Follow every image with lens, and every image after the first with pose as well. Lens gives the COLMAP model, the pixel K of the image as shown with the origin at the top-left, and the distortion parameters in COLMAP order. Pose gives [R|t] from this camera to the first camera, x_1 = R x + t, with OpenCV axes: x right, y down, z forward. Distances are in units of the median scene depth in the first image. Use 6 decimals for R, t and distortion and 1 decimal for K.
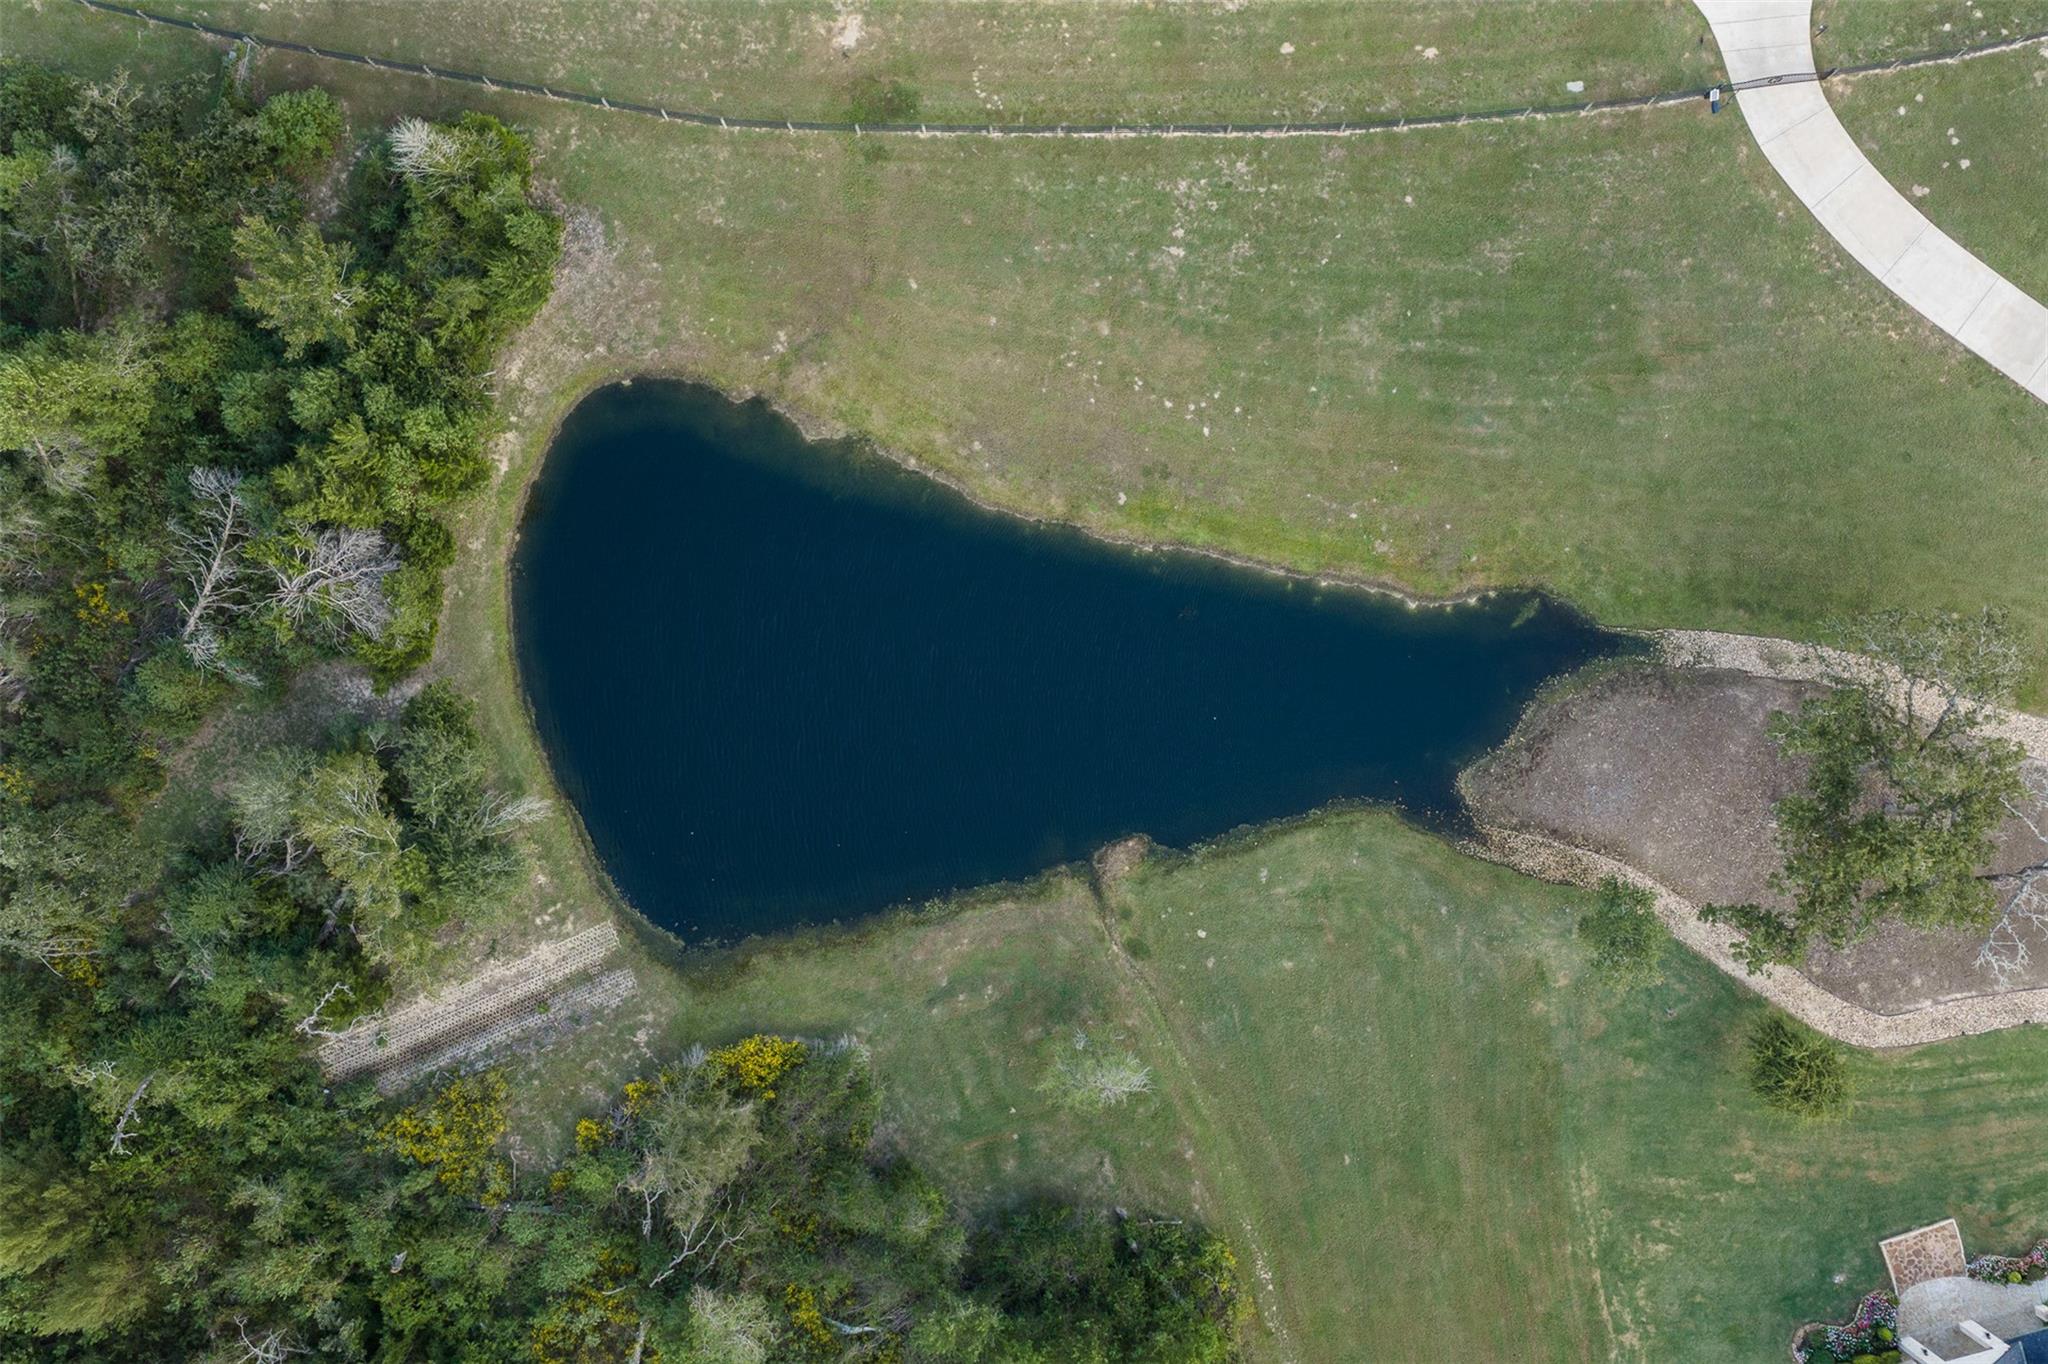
lens RADIAL K [[1650.2, 0, 1024.0], [0, 1650.2, 682.0], [0, 0, 1]] dist [0.040860, -0.003527]
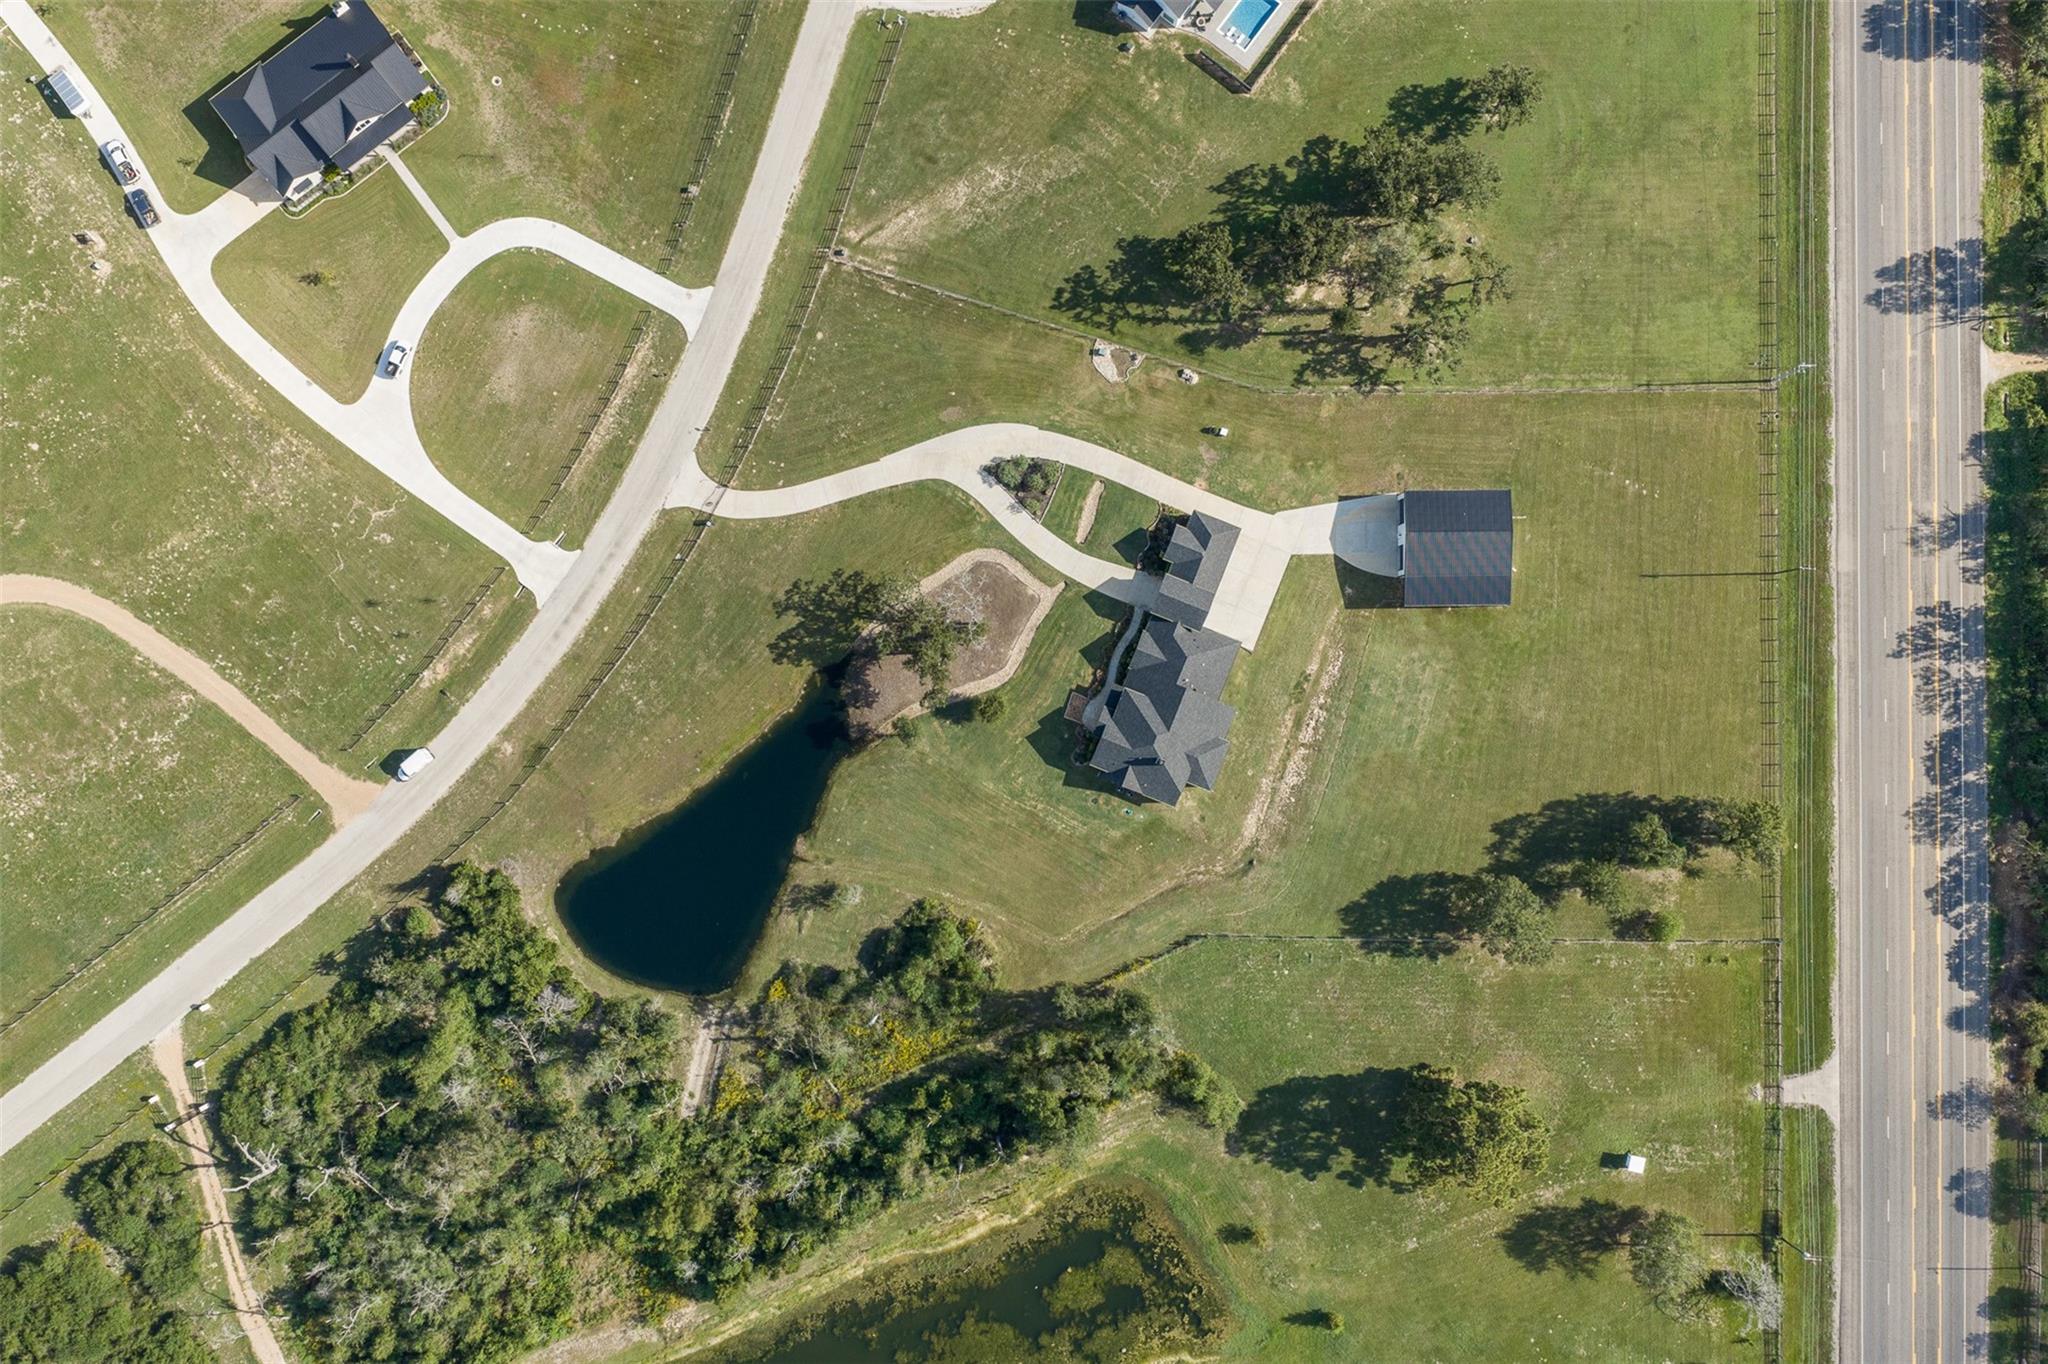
lens RADIAL K [[1650.2, 0, 1024.0], [0, 1650.2, 682.0], [0, 0, 1]] dist [0.040860, -0.003527]
pose [[0.601224, -0.799081, 0.000188, 0.517761], [0.798828, 0.601028, -0.025282, 0.318550], [0.020089, 0.015351, 0.999680, -1.831814]]
